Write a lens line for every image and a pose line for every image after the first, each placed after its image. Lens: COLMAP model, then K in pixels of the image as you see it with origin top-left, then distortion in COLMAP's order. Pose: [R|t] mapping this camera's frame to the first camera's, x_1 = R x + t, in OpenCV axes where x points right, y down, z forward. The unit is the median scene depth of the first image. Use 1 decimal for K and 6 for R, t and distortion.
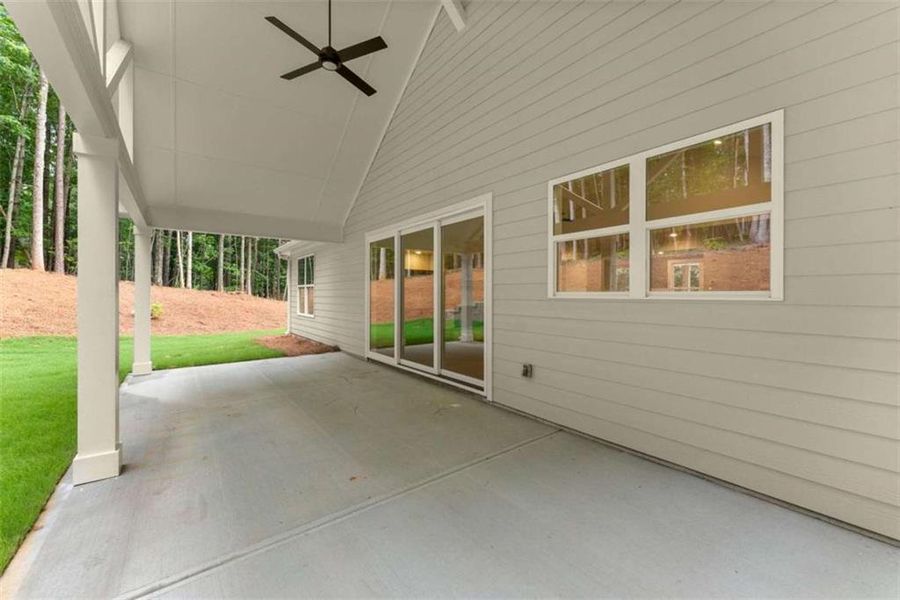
lens RADIAL K [[361.7, 0, 450.0], [0, 361.7, 300.0], [0, 0, 1]] dist [-0.001670, -0.000418]
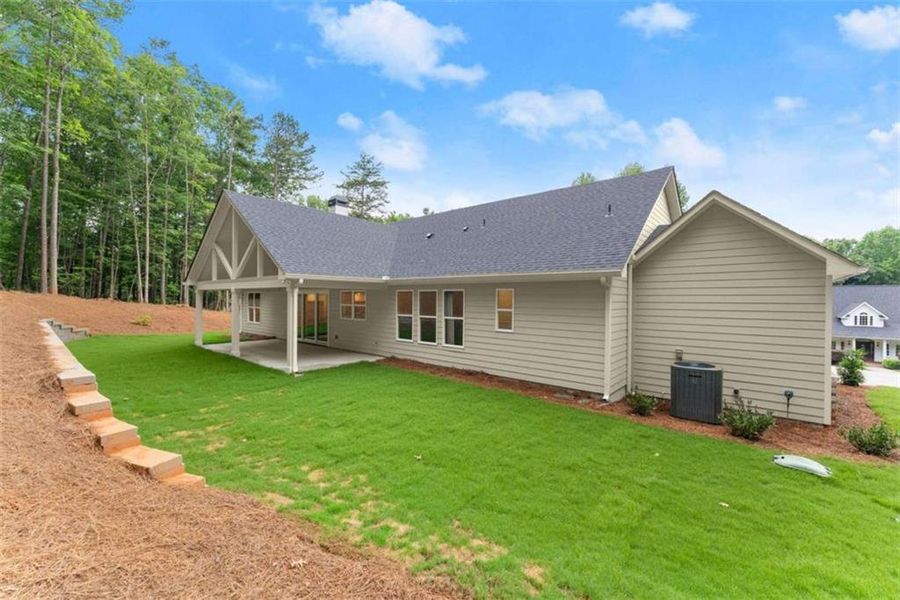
lens RADIAL K [[360.5, 0, 454.1], [0, 360.5, 301.2], [0, 0, 1]] dist [-0.000608, -0.000021]
pose [[0.973696, 0.007447, 0.227729, 0.310754], [-0.005655, 0.999948, -0.008519, -0.092259], [-0.227780, 0.007008, 0.973687, -1.714567]]
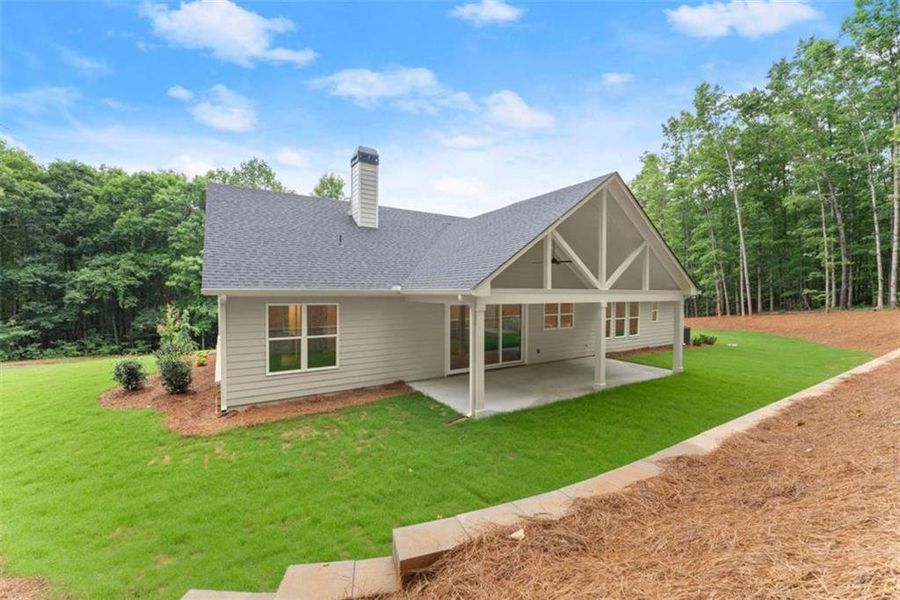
lens RADIAL K [[361.7, 0, 450.0], [0, 361.7, 300.0], [0, 0, 1]] dist [-0.001670, -0.000418]
pose [[0.081668, -0.014668, 0.996552, -1.878337], [0.016406, 0.999776, 0.013371, -0.203577], [-0.996525, 0.015258, 0.081890, 0.865792]]
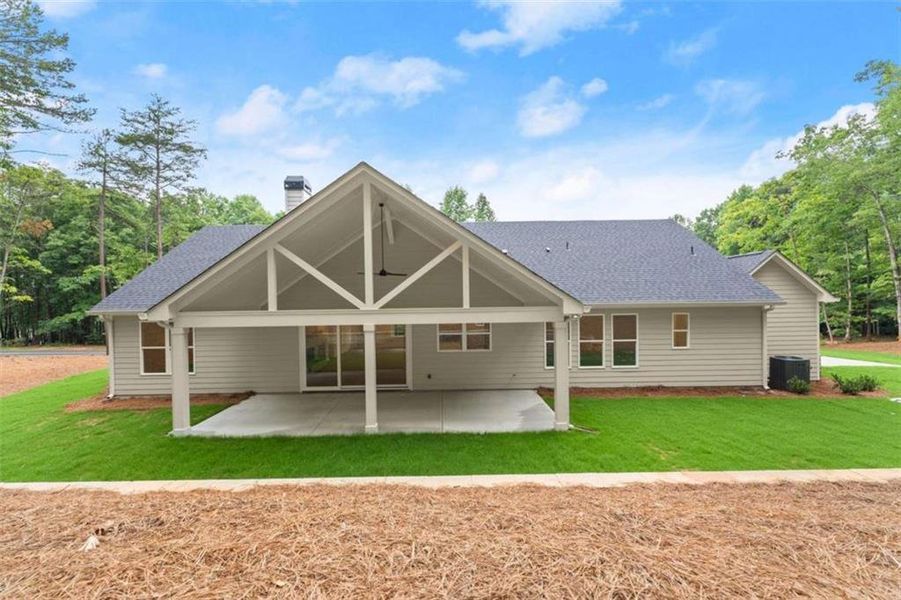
lens RADIAL K [[363.7, 0, 448.7], [0, 363.7, 304.3], [0, 0, 1]] dist [0.000035, -0.000037]
pose [[0.594099, -0.020930, 0.804119, -1.177916], [0.026551, 0.999627, 0.006403, -0.233263], [-0.803953, 0.017546, 0.594433, -0.528954]]
